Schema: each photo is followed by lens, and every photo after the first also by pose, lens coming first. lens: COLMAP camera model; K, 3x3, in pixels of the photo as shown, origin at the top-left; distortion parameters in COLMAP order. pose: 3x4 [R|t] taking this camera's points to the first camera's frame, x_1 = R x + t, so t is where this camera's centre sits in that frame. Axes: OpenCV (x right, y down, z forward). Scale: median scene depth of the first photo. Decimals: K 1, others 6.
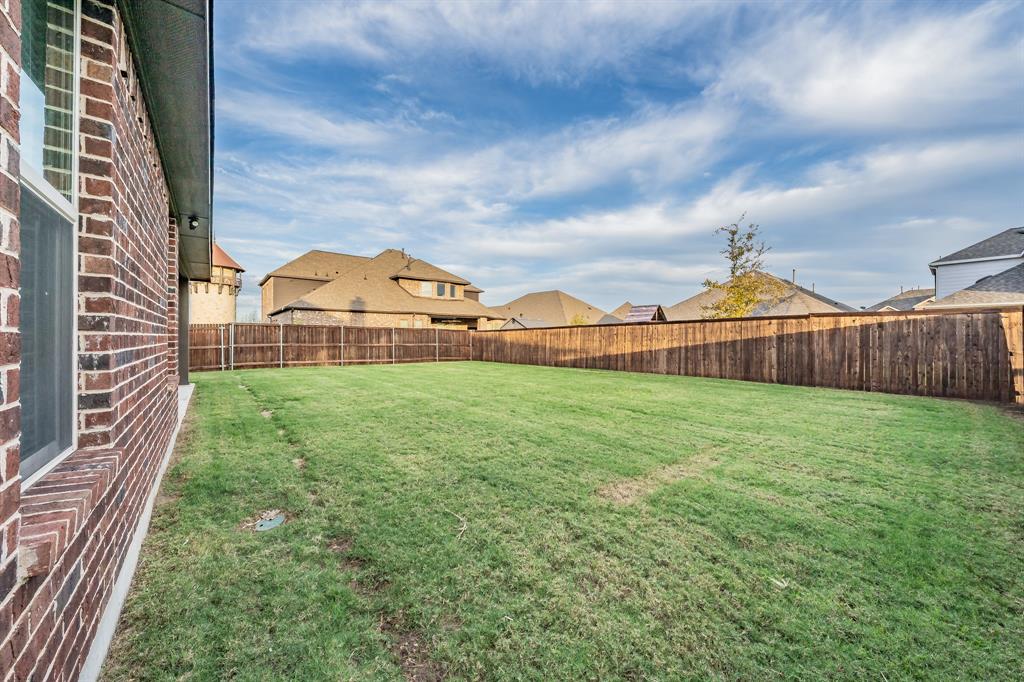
lens RADIAL K [[356.4, 0, 506.0], [0, 356.4, 338.7], [0, 0, 1]] dist [-0.001210, -0.000070]
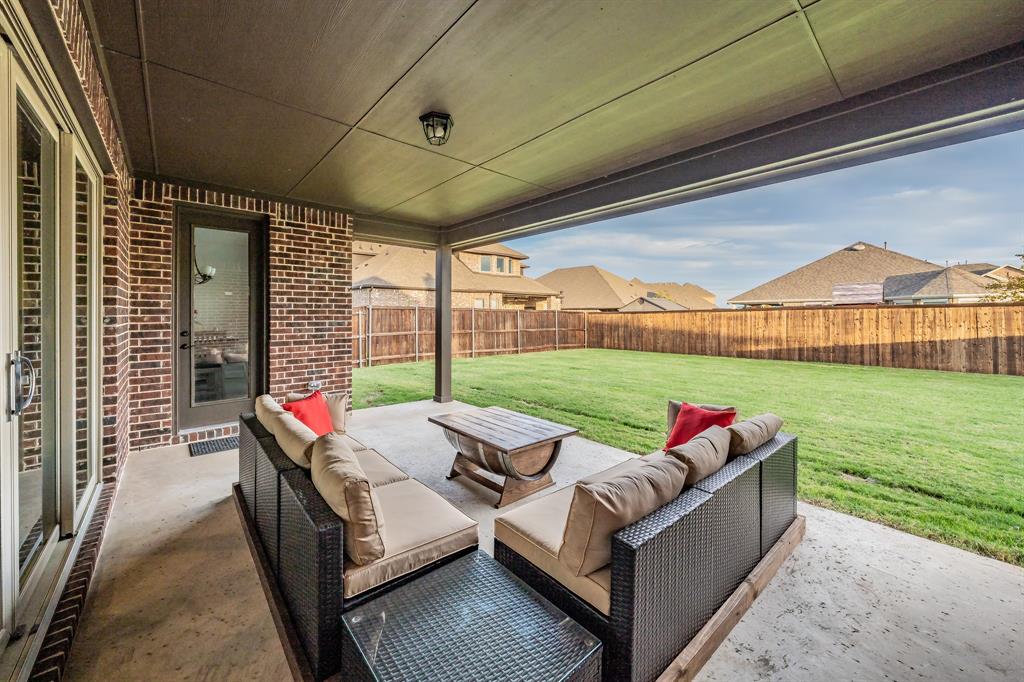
lens RADIAL K [[369.4, 0, 470.9], [0, 369.4, 314.7], [0, 0, 1]] dist [0.000621, 0.000042]
pose [[0.999991, -0.003391, 0.002606, -0.442581], [0.003399, 0.999989, -0.003099, -0.018143], [-0.002596, 0.003108, 0.999992, 0.140984]]
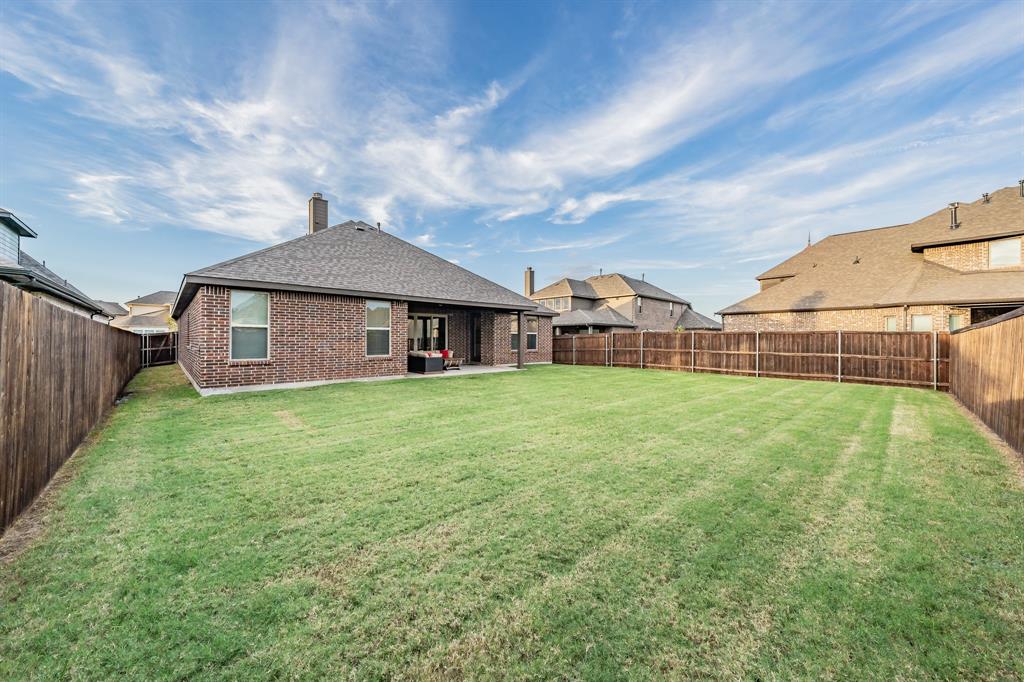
lens RADIAL K [[356.4, 0, 506.0], [0, 356.4, 338.7], [0, 0, 1]] dist [-0.001210, -0.000070]
pose [[0.027535, -0.009292, -0.999578, 0.478605], [-0.006945, 0.999931, -0.009487, -0.003777], [0.999597, 0.007204, 0.027469, 0.431651]]
